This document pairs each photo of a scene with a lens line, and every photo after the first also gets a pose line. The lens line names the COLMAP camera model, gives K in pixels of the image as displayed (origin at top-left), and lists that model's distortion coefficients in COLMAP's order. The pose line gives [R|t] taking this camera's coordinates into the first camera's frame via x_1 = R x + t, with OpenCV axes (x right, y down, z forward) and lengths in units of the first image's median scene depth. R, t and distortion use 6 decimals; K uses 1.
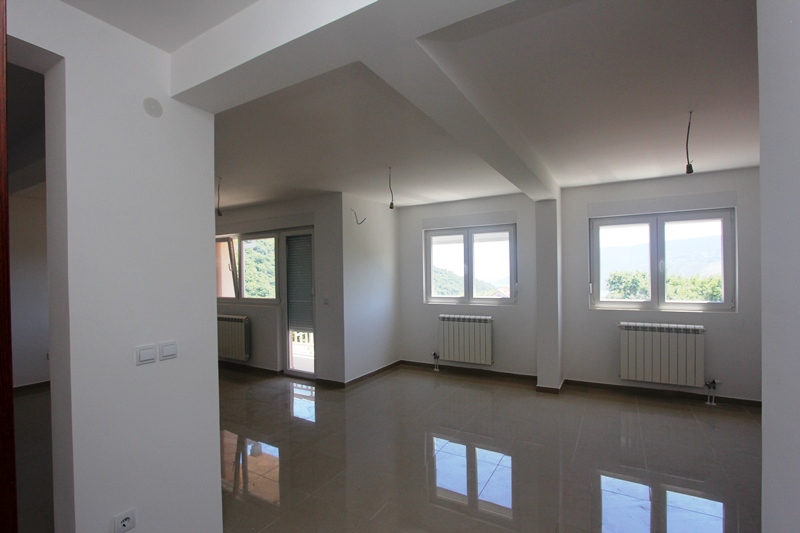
lens RADIAL K [[370.3, 0, 396.4], [0, 370.3, 267.4], [0, 0, 1]] dist [-0.000432, 0.000539]
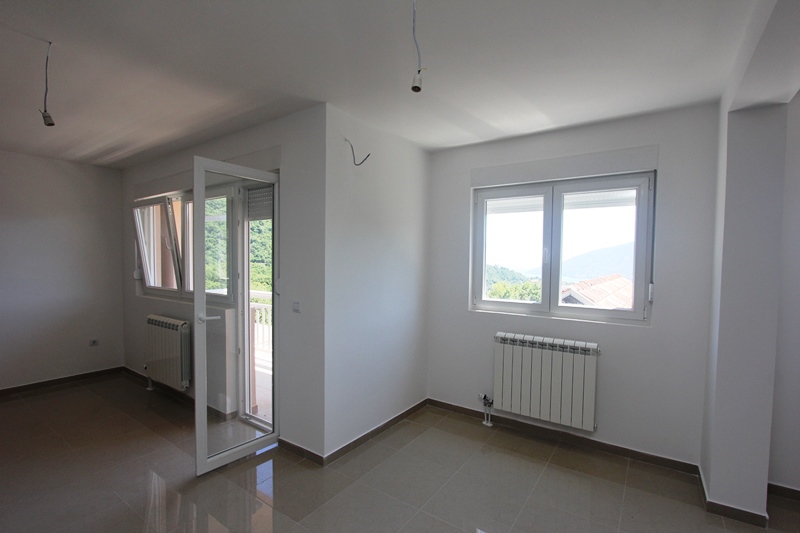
lens RADIAL K [[370.3, 0, 399.5], [0, 370.3, 268.0], [0, 0, 1]] dist [-0.000432, 0.000539]
pose [[0.997101, 0.029865, -0.069983, 0.001536], [-0.027247, 0.998903, 0.038072, 0.007955], [0.071044, -0.036055, 0.996821, 0.414284]]
